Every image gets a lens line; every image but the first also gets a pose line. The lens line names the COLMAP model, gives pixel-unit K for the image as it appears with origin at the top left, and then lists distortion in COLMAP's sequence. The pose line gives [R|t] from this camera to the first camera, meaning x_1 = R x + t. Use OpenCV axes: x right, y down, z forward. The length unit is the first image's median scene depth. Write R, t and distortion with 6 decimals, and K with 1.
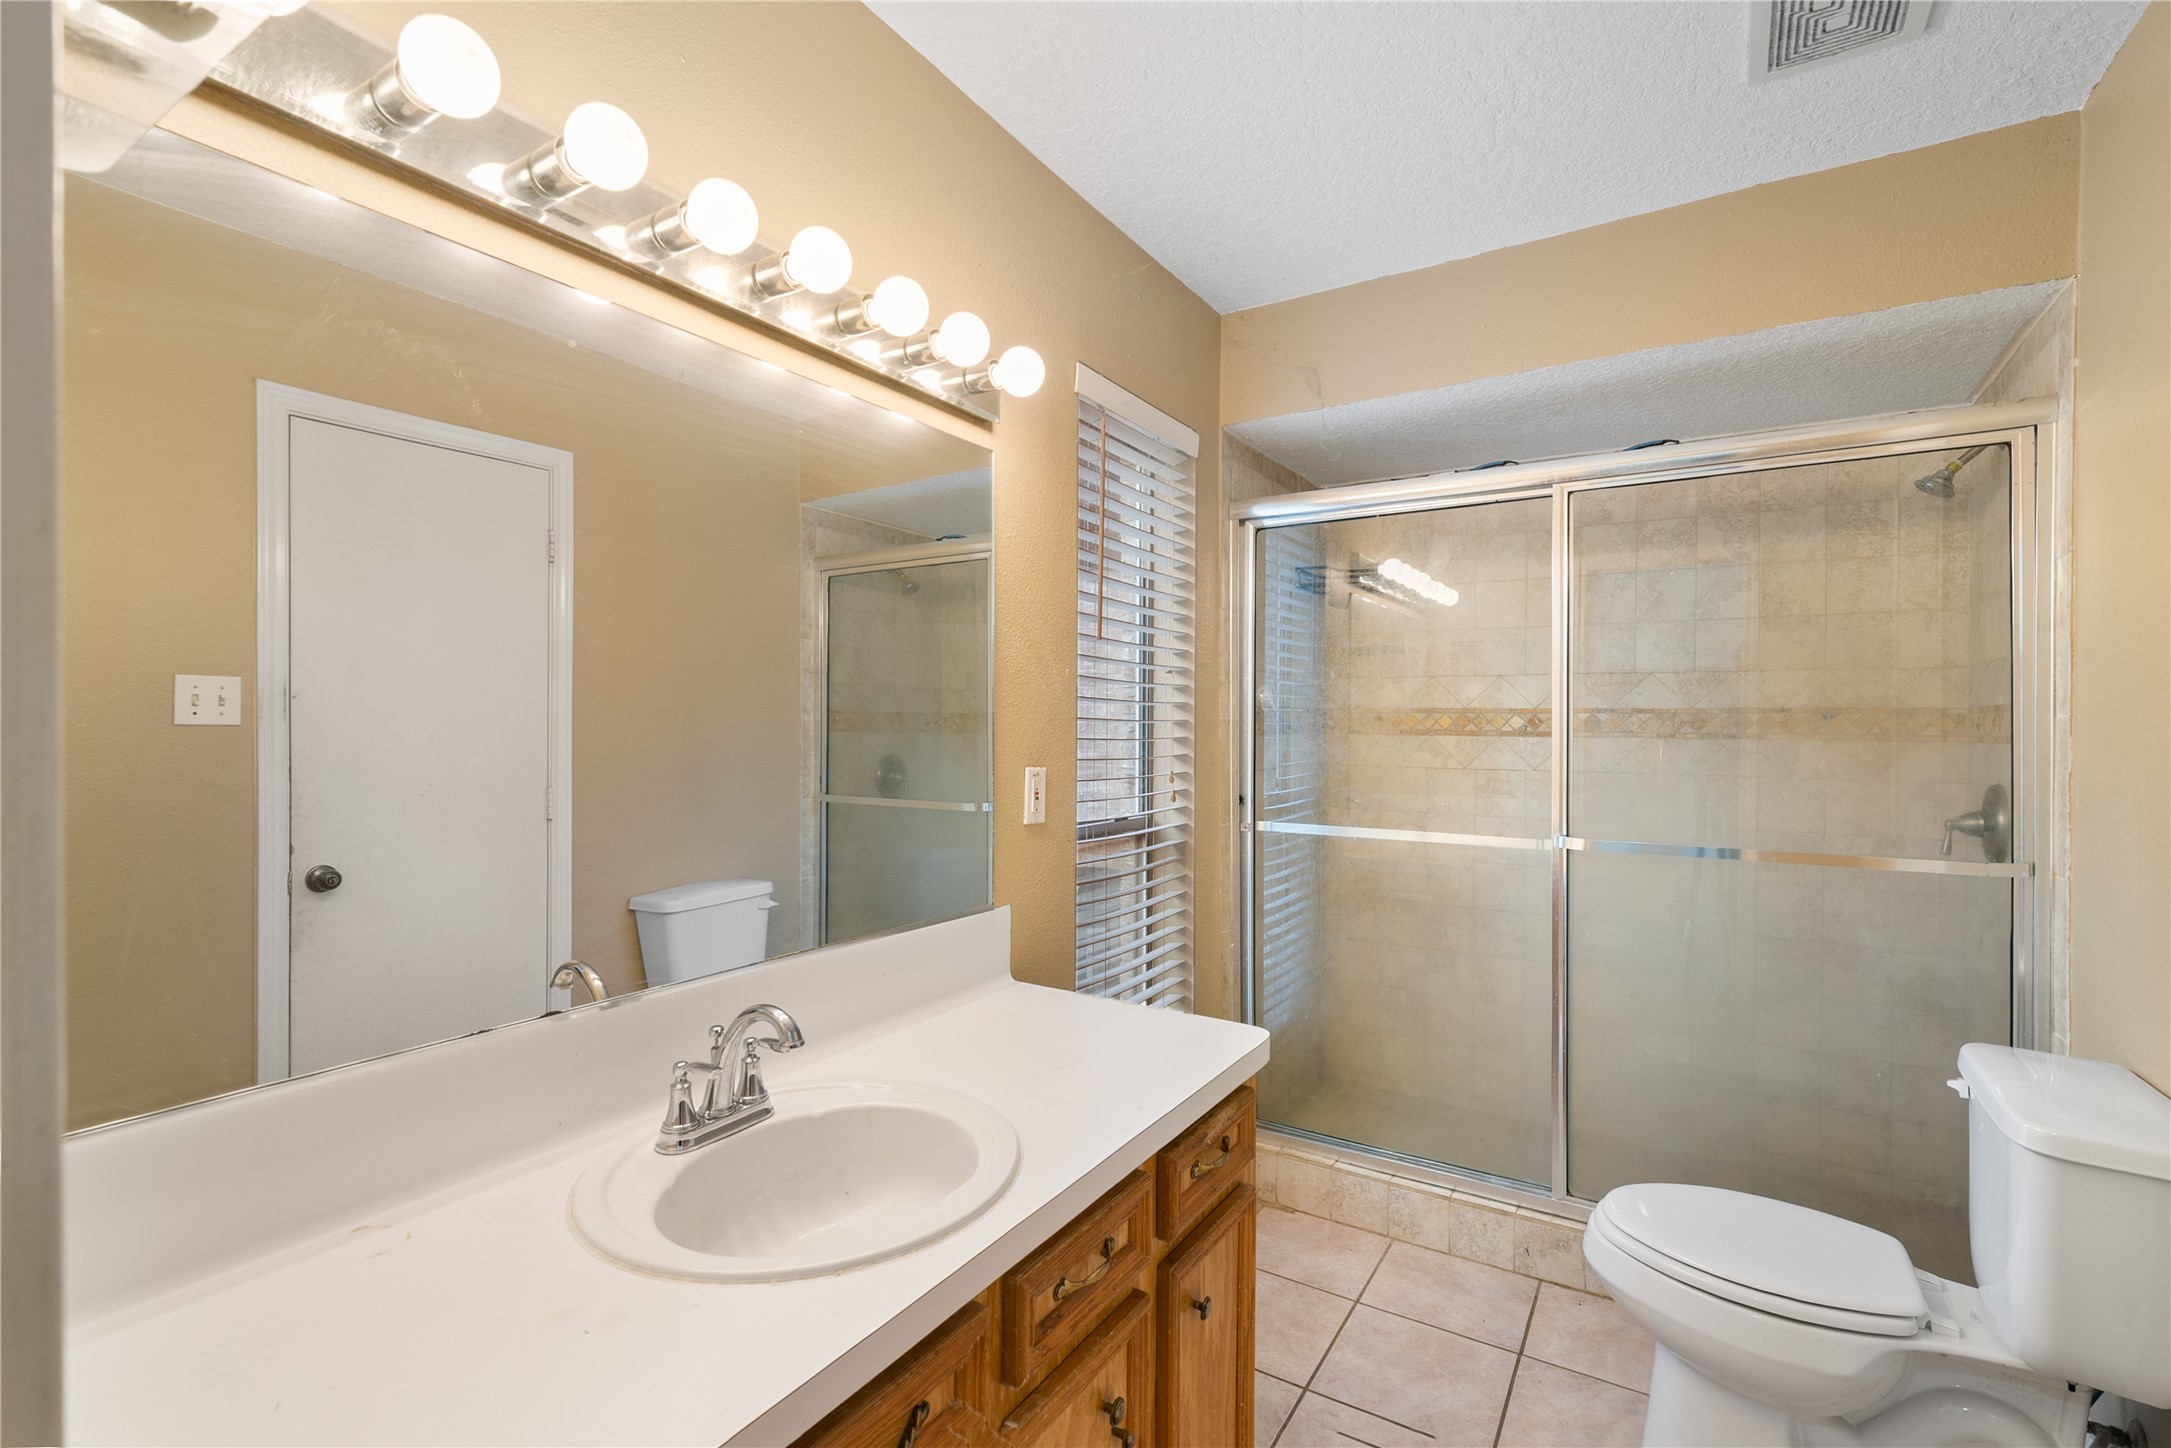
lens RADIAL K [[1000.2, 0, 1083.0], [0, 1000.2, 725.8], [0, 0, 1]] dist [-0.011895, 0.006125]
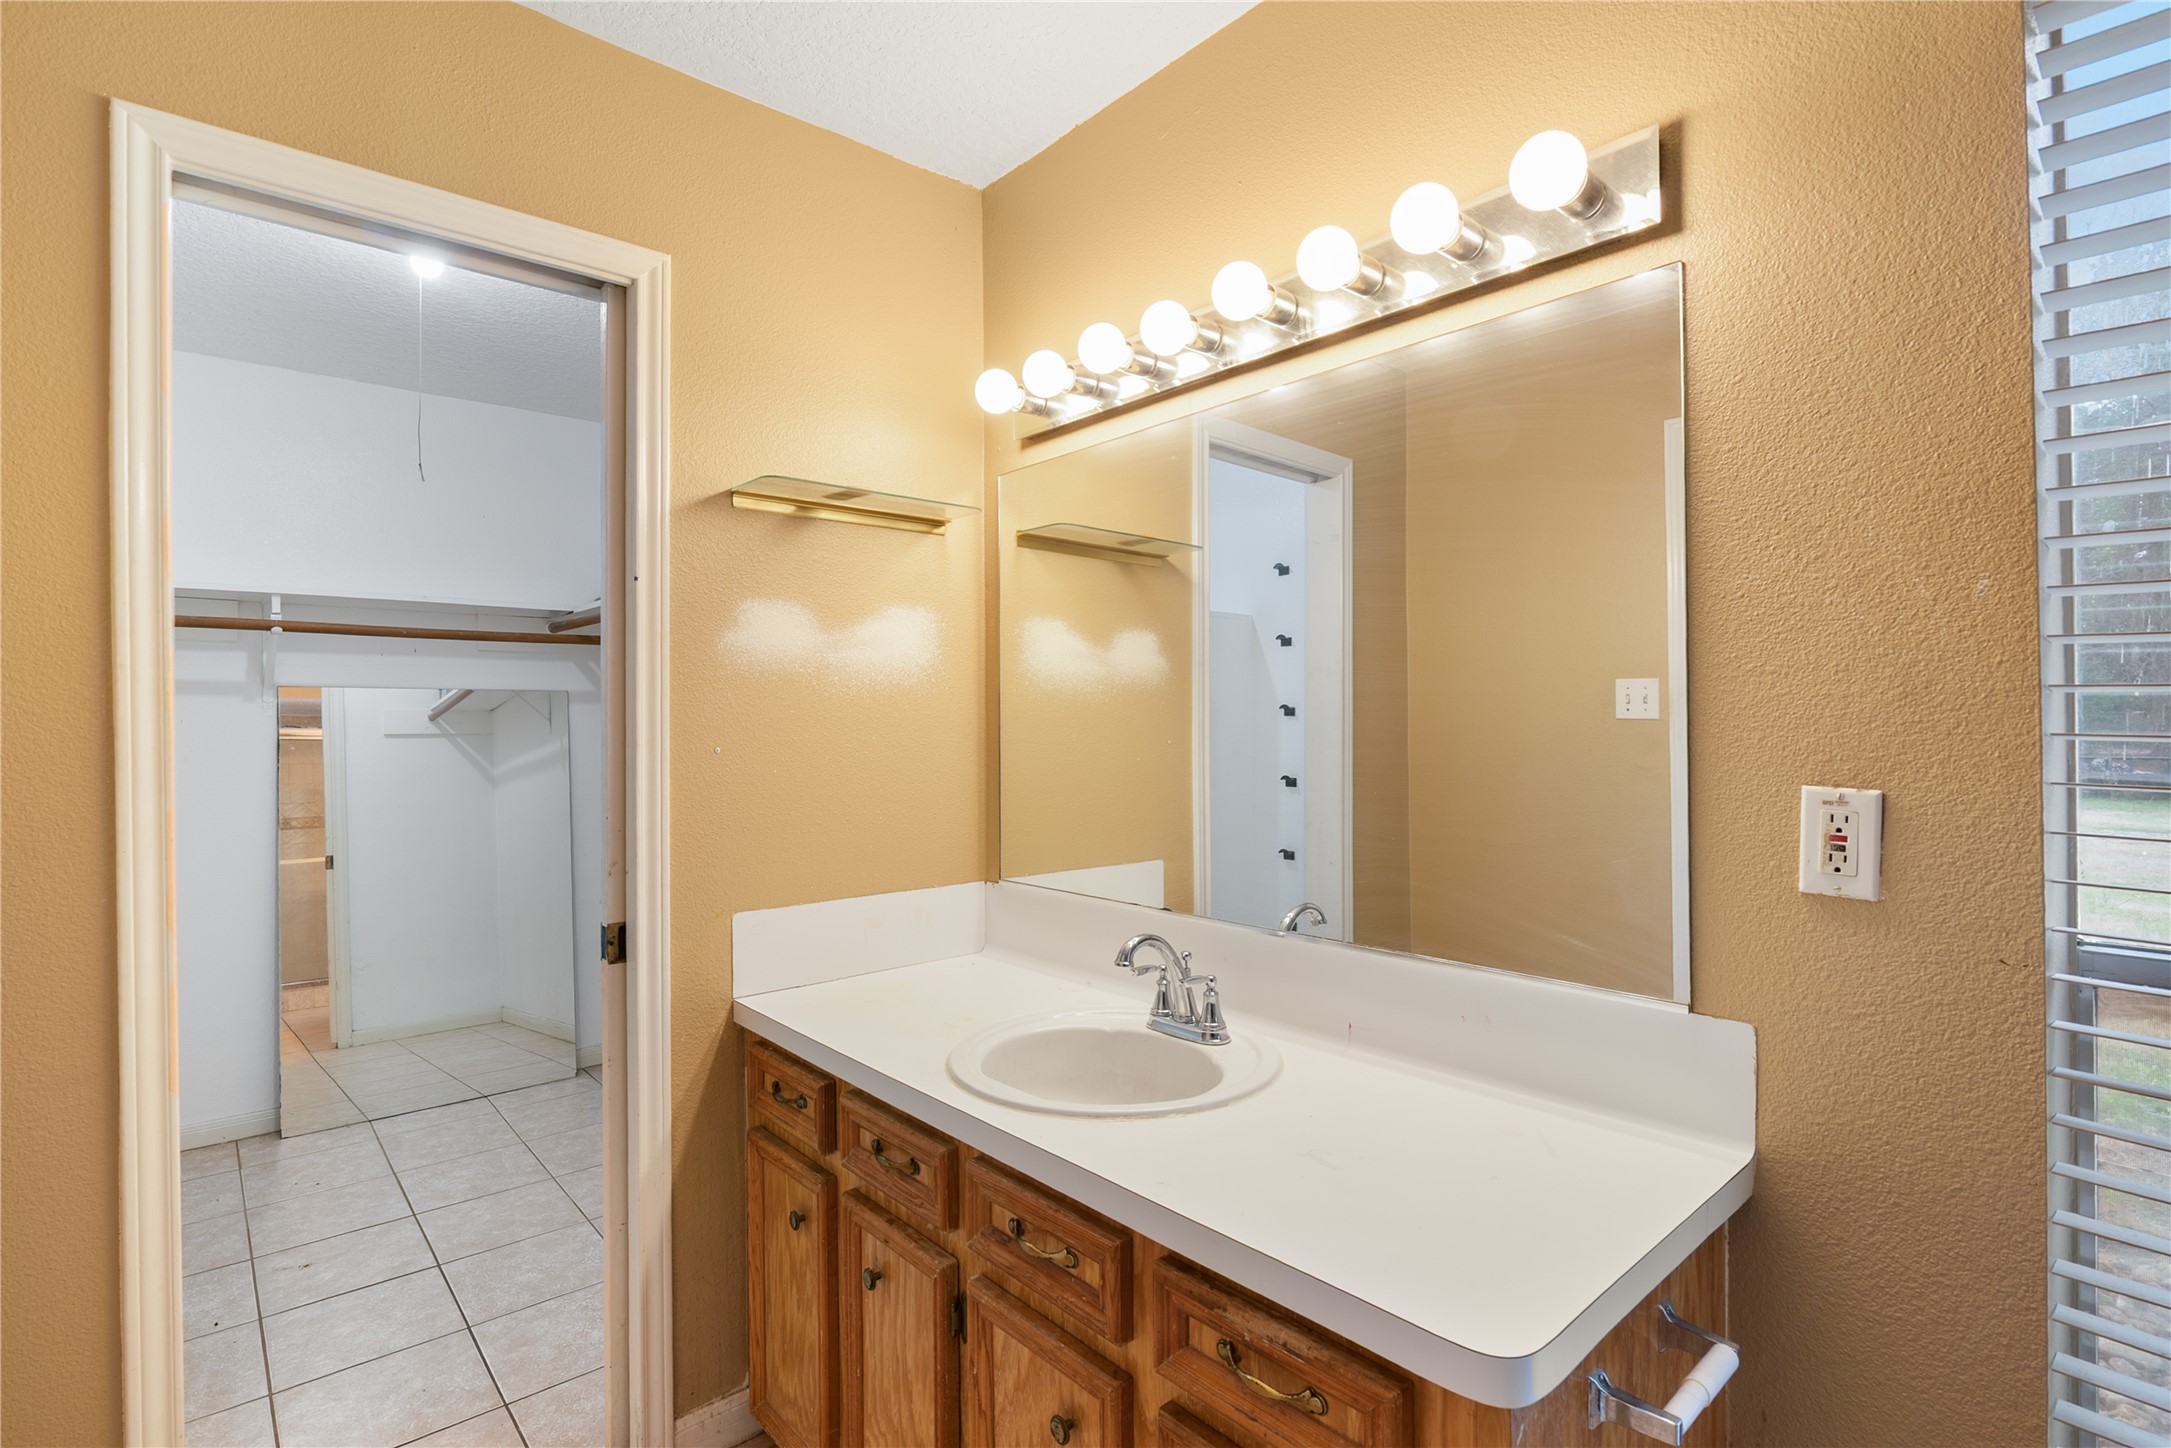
lens RADIAL K [[1000.2, 0, 1085.4], [0, 1000.2, 725.1], [0, 0, 1]] dist [-0.011895, 0.006125]
pose [[-0.283439, -0.000912, -0.958990, 0.537611], [0.001338, 0.999998, -0.001346, 0.008578], [0.958989, -0.001664, -0.283437, 0.739703]]
